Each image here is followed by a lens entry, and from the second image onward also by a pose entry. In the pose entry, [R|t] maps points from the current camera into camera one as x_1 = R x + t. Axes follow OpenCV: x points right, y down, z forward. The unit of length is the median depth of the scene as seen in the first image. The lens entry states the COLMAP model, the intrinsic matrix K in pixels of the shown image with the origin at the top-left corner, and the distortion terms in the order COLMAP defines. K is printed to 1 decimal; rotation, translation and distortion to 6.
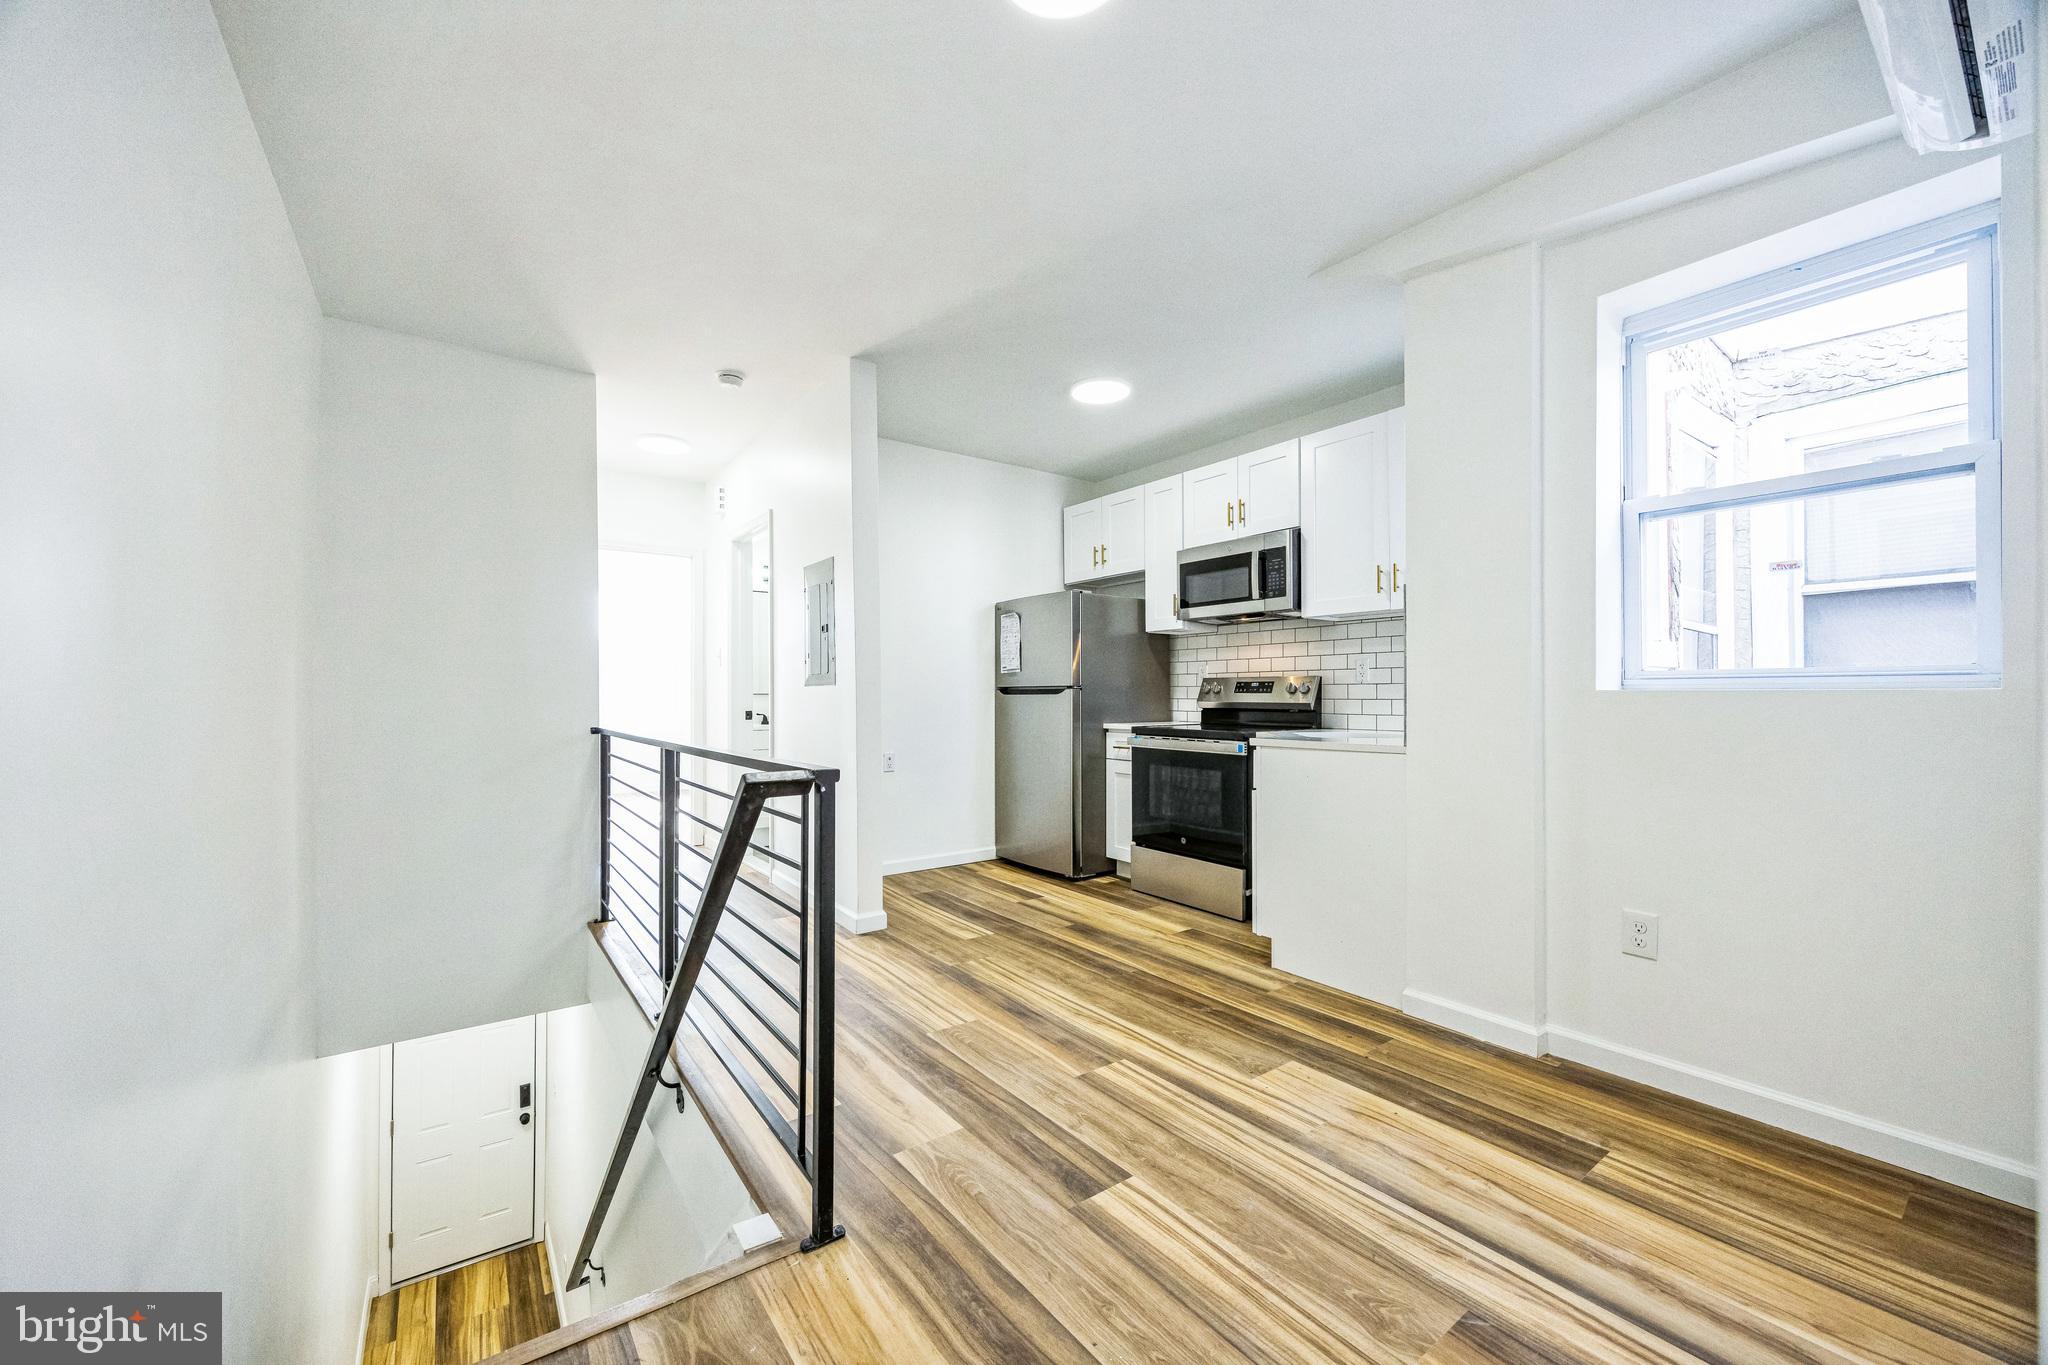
lens RADIAL K [[791.6, 0, 1006.4], [0, 791.6, 684.6], [0, 0, 1]] dist [-0.001778, -0.000048]
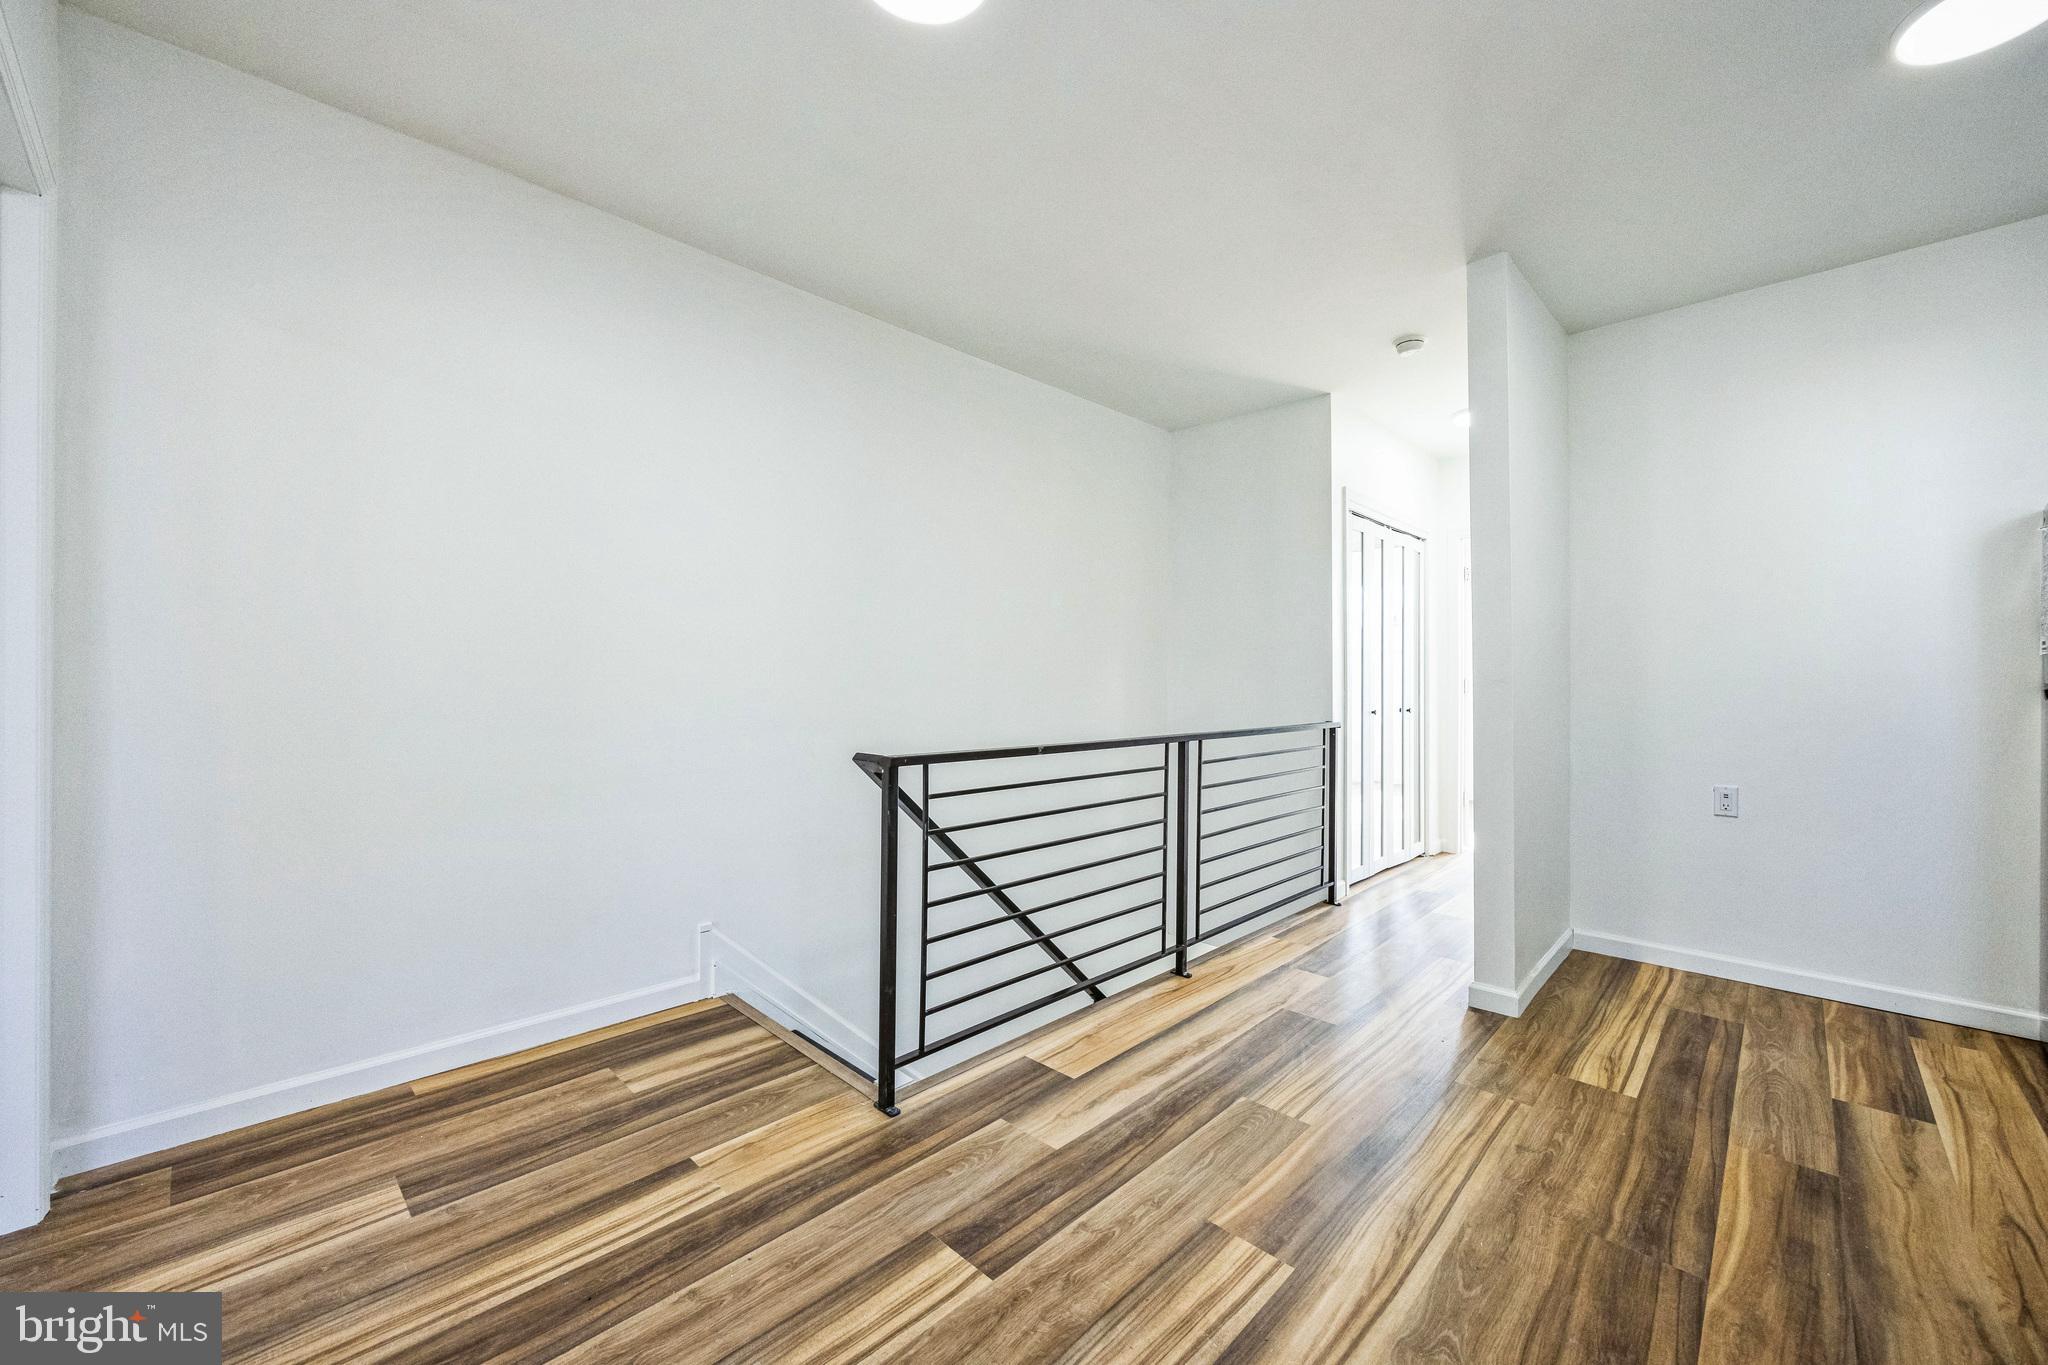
lens RADIAL K [[791.6, 0, 1006.4], [0, 791.6, 684.6], [0, 0, 1]] dist [-0.001778, -0.000048]
pose [[0.159860, 0.004199, -0.987131, 0.637230], [0.011690, 0.999913, 0.006146, -0.002715], [0.987071, -0.012522, 0.159797, 0.583265]]
